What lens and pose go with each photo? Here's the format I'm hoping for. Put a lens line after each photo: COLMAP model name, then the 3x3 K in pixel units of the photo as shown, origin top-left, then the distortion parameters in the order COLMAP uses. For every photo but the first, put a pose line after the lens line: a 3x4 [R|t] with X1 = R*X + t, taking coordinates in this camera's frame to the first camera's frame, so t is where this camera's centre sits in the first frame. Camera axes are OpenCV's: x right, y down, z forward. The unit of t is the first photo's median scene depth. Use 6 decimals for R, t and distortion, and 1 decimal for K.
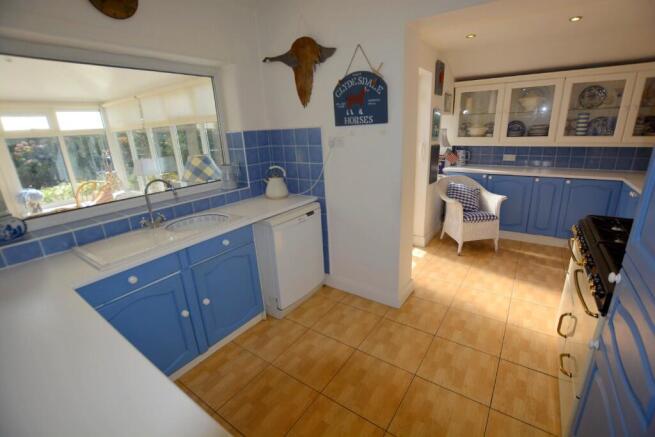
lens RADIAL K [[288.2, 0, 328.7], [0, 288.2, 218.2], [0, 0, 1]] dist [-0.021705, -0.000183]
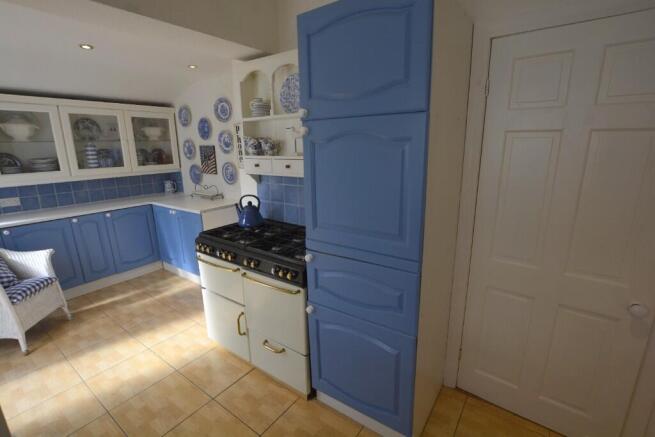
lens RADIAL K [[303.8, 0, 327.8], [0, 303.8, 218.8], [0, 0, 1]] dist [-0.013709, -0.000030]
pose [[0.019772, -0.197731, 0.980057, -0.136878], [0.314071, 0.931856, 0.181670, -0.067568], [-0.949193, 0.304216, 0.080527, 0.215161]]
